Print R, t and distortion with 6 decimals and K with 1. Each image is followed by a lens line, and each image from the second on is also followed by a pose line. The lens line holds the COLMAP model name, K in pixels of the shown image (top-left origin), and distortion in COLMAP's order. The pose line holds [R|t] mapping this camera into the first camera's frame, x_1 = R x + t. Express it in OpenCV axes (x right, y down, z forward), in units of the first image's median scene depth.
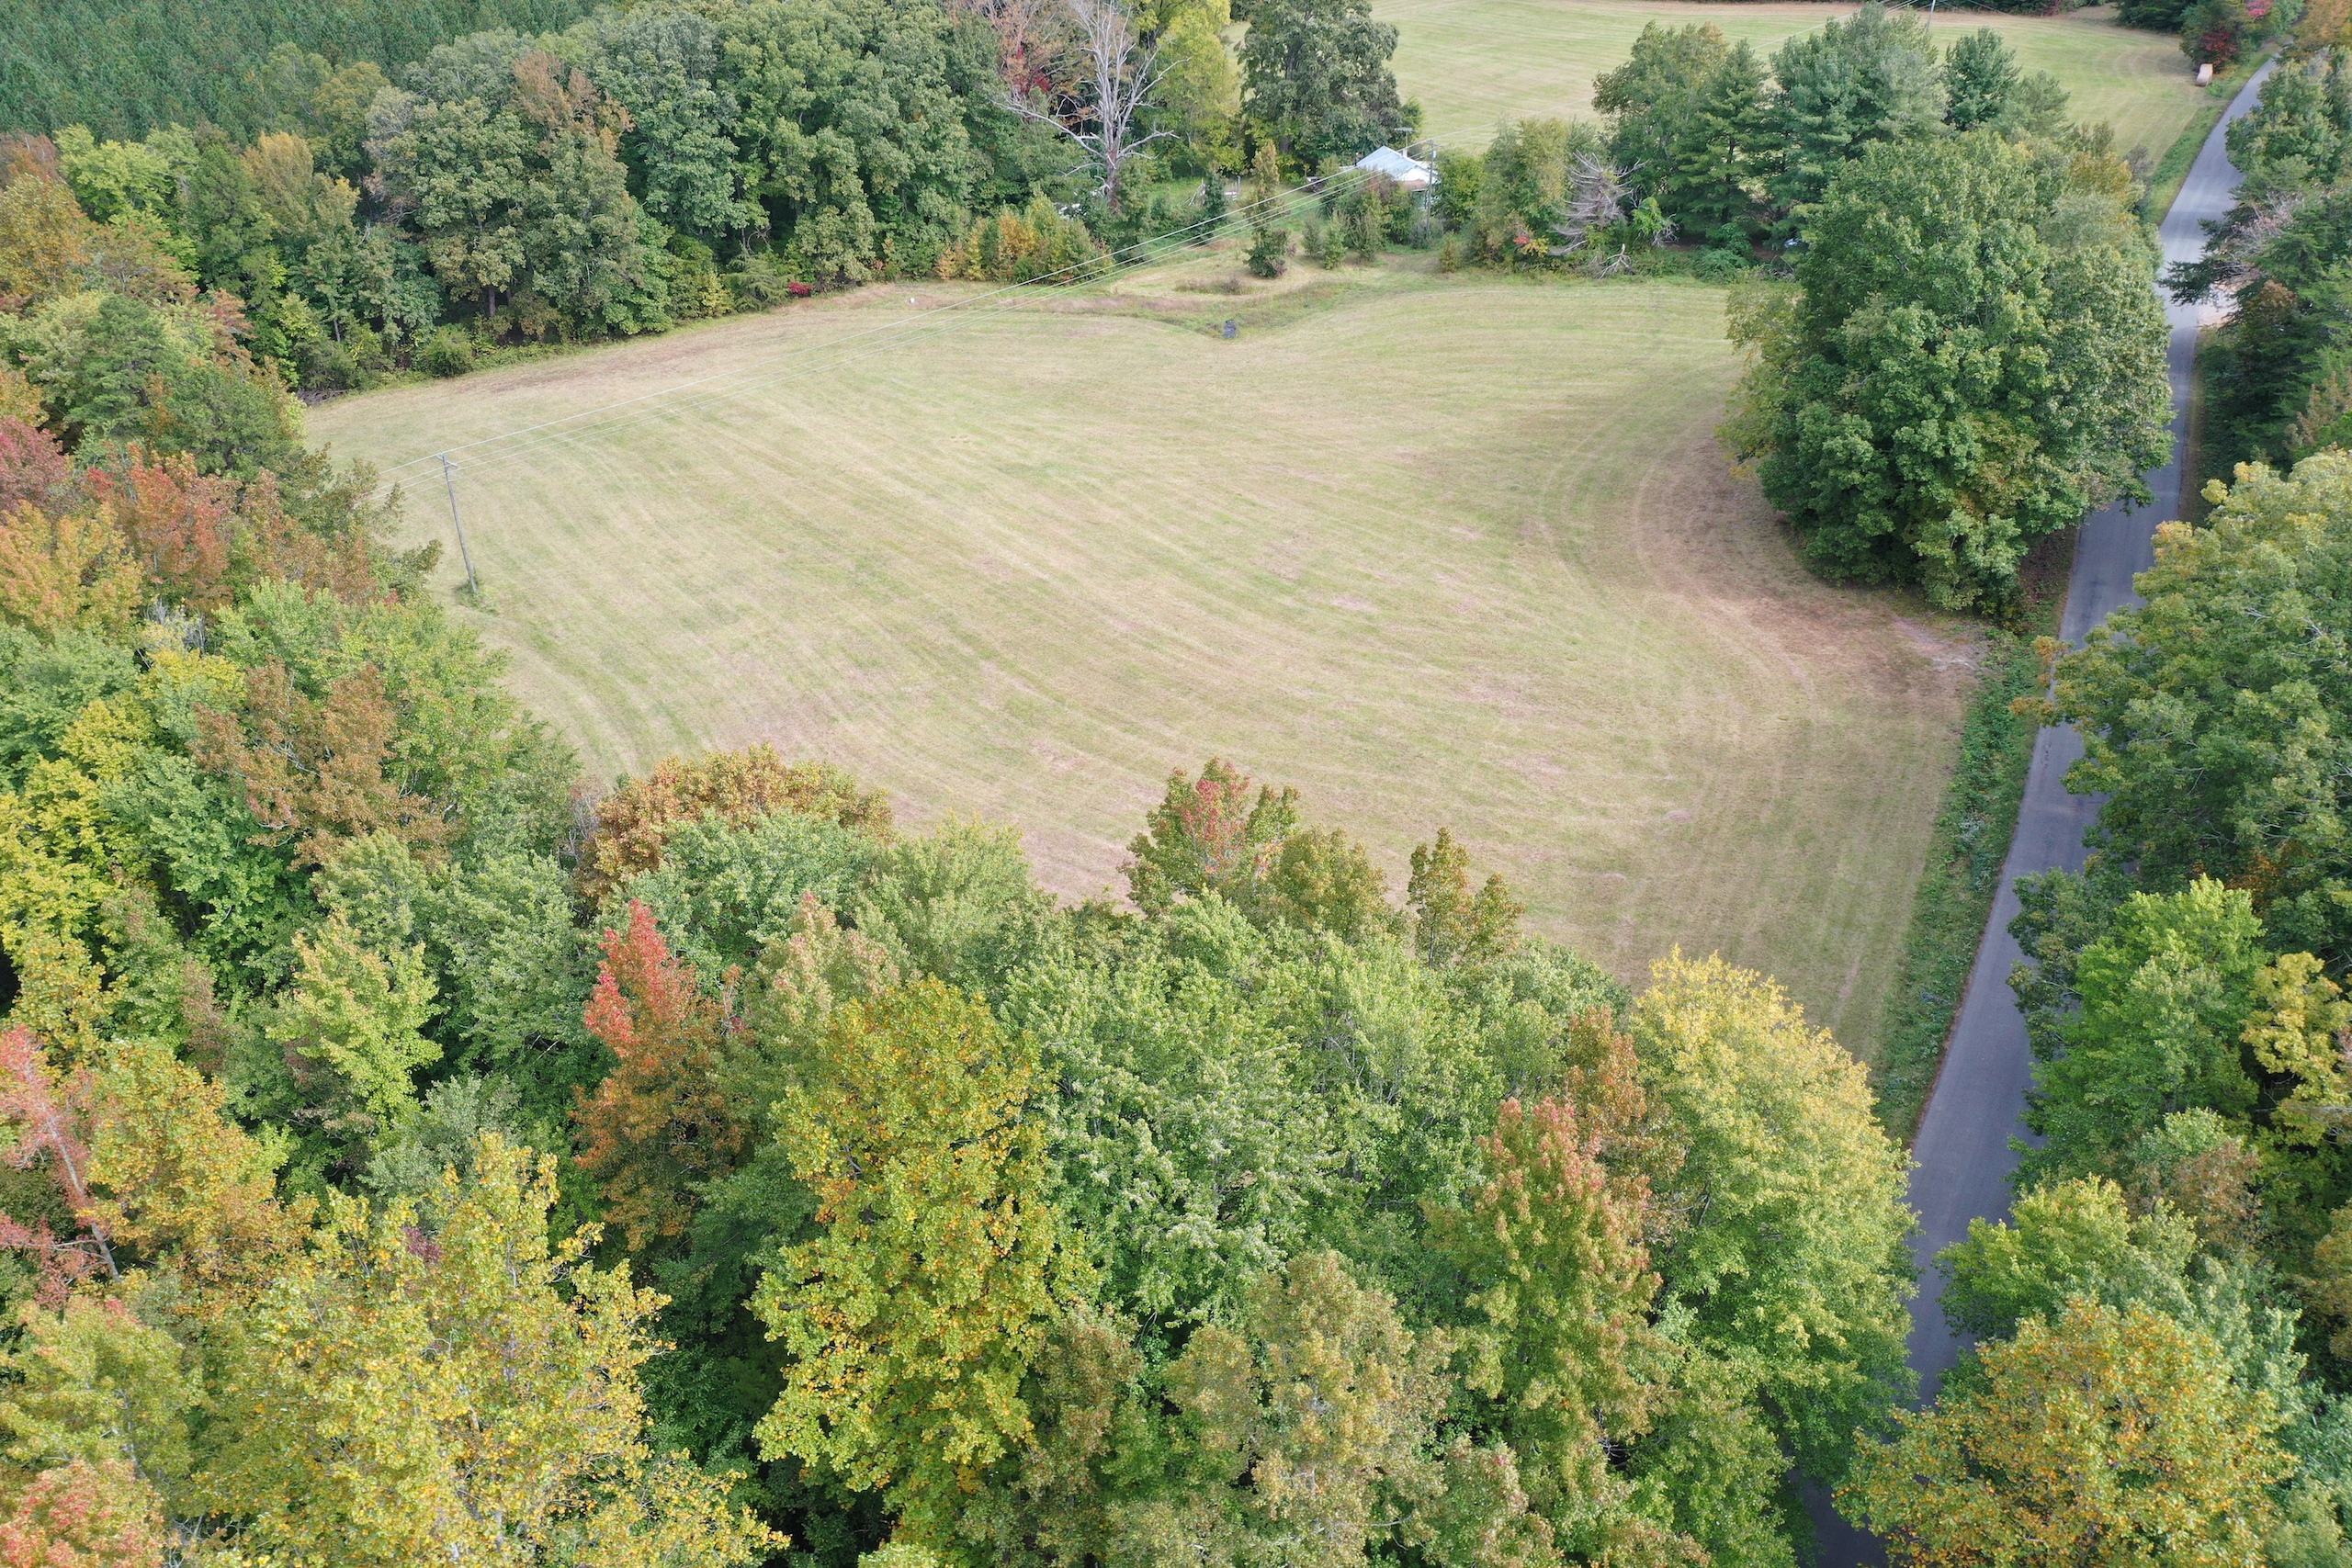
lens RADIAL K [[1899.1, 0, 1172.1], [0, 1899.1, 774.8], [0, 0, 1]] dist [-0.011220, 0.044722]
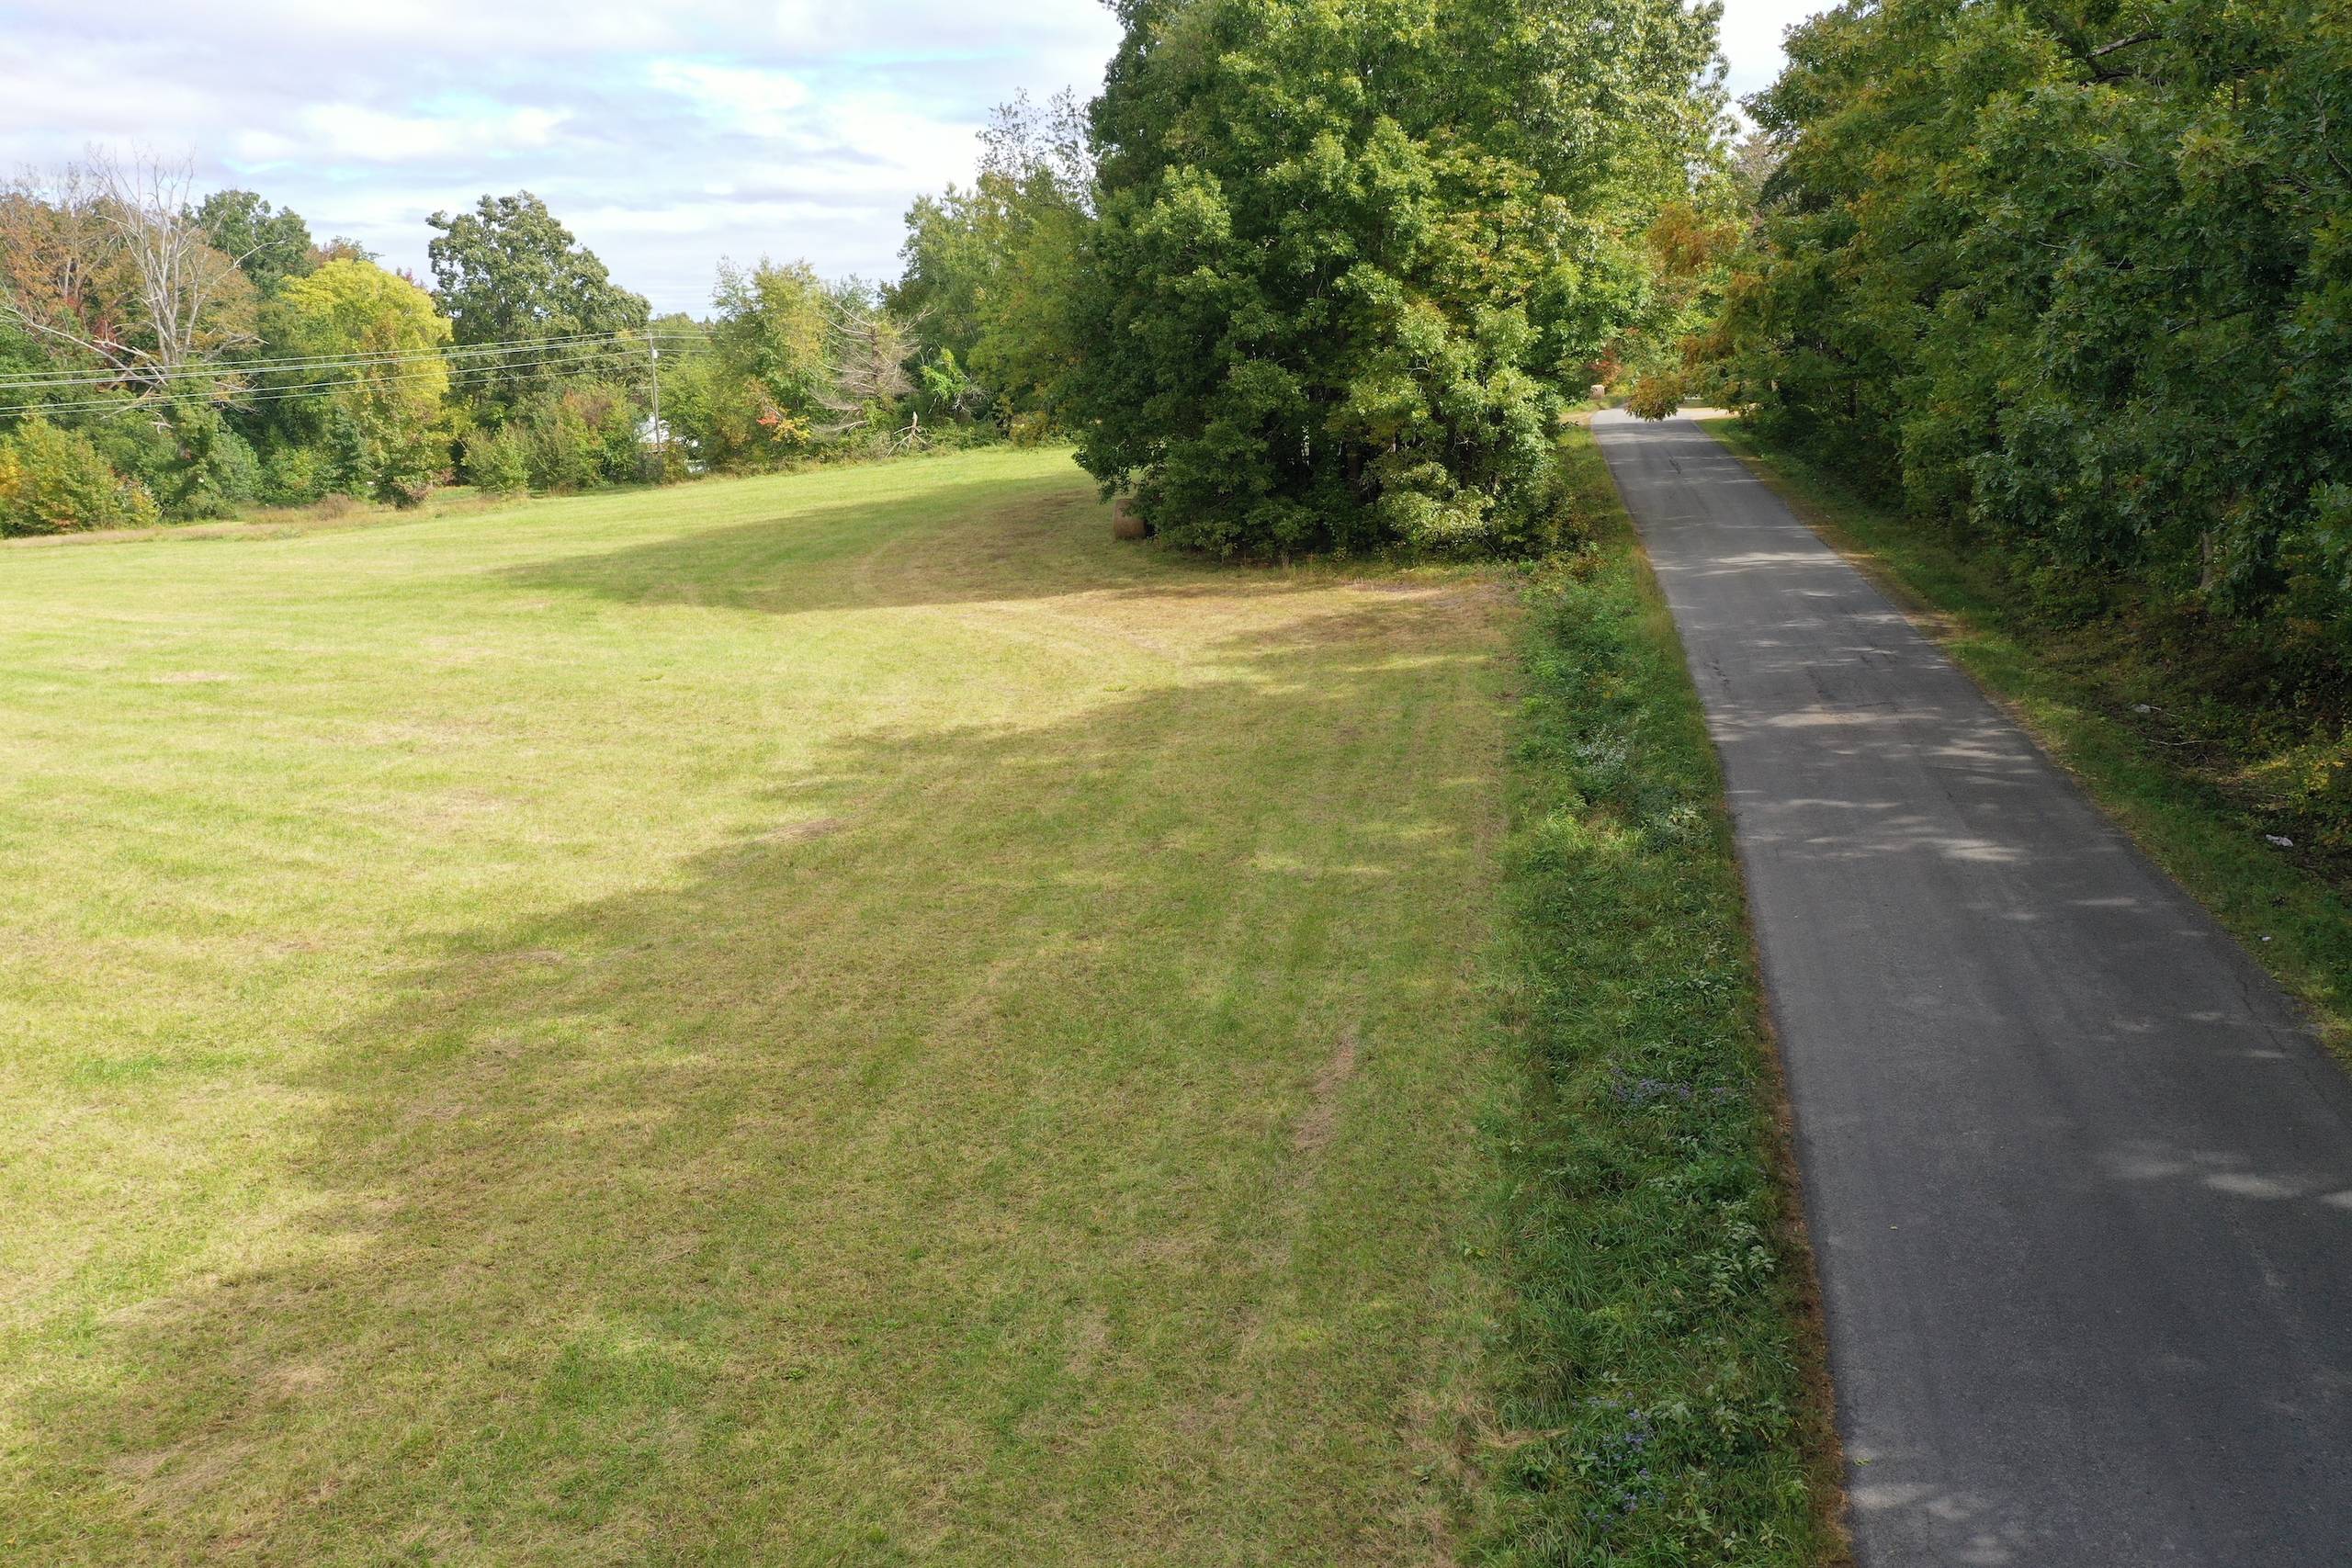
lens RADIAL K [[1899.1, 0, 1174.5], [0, 1899.1, 786.3], [0, 0, 1]] dist [-0.011220, 0.044722]
pose [[0.962359, -0.075144, 0.261186, 0.214655], [0.153068, 0.943963, -0.292409, 0.107411], [-0.224577, 0.321382, 0.919934, 0.595375]]
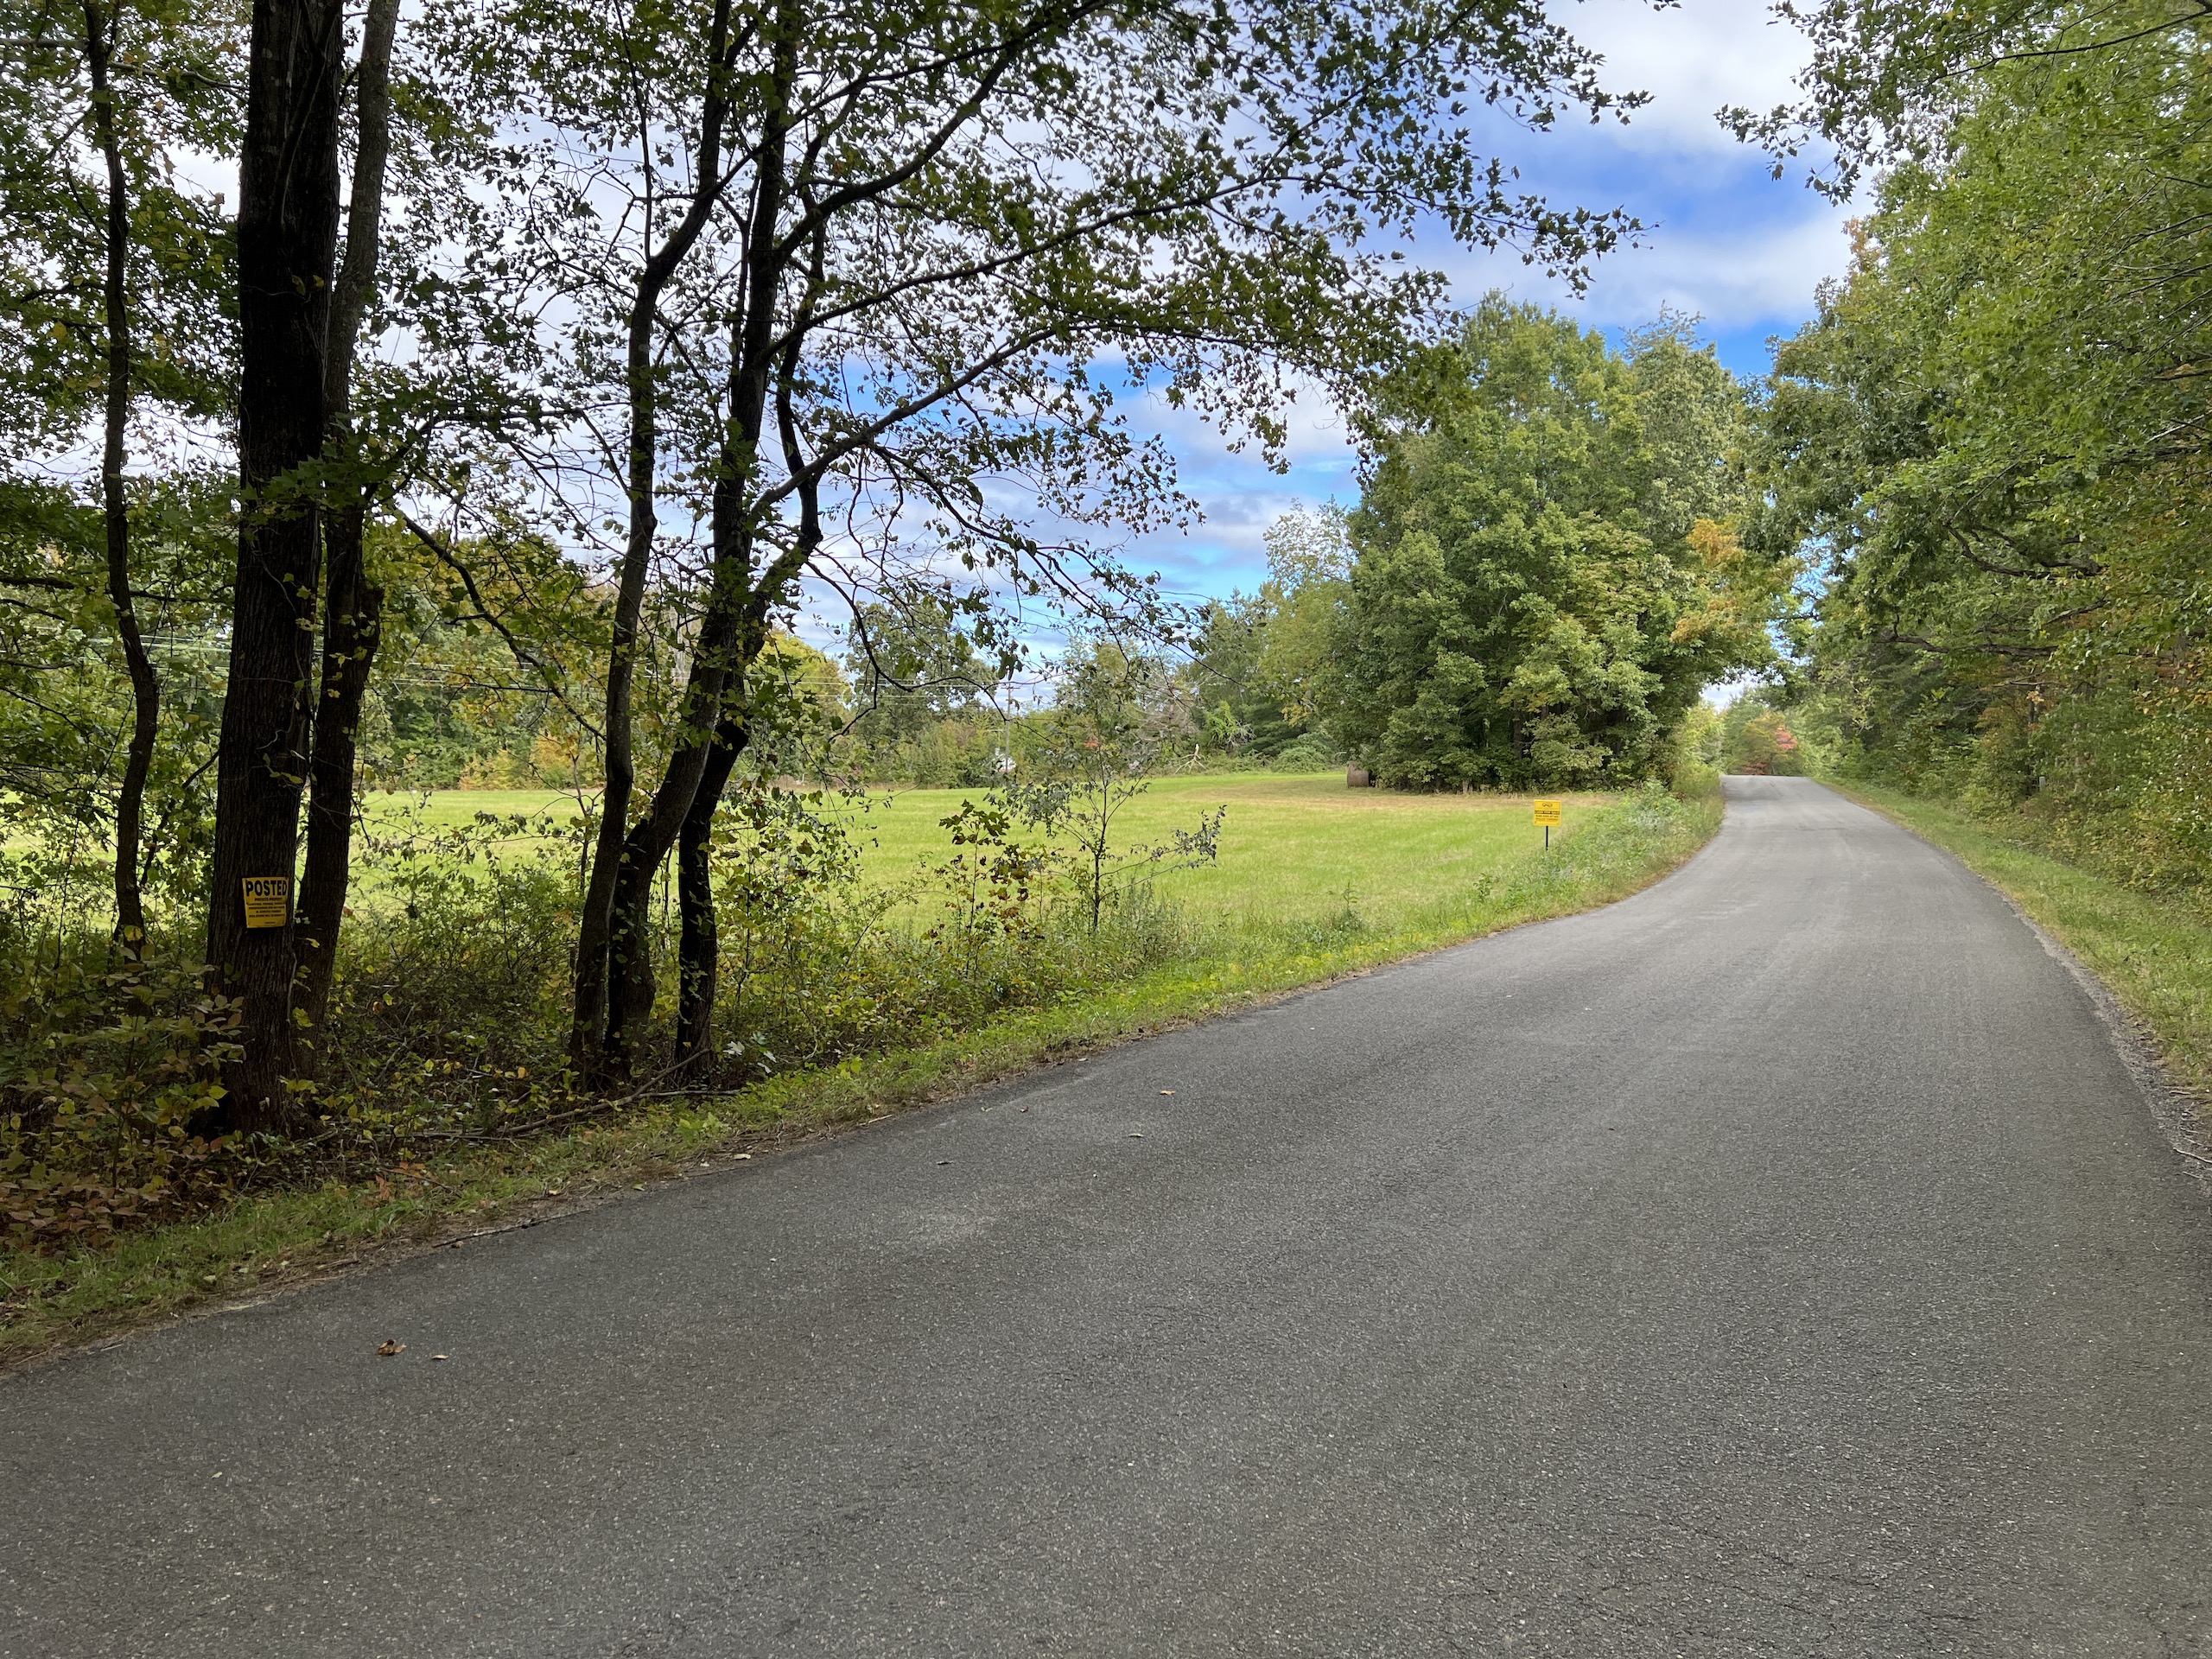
lens RADIAL K [[1647.2, 0, 1111.3], [0, 1647.2, 824.5], [0, 0, 1]] dist [0.051396, -0.050237]
pose [[0.992286, 0.056724, 0.110231, 0.167608], [0.003958, 0.874225, -0.485505, 0.240971], [-0.123907, 0.482196, 0.867257, 0.488443]]
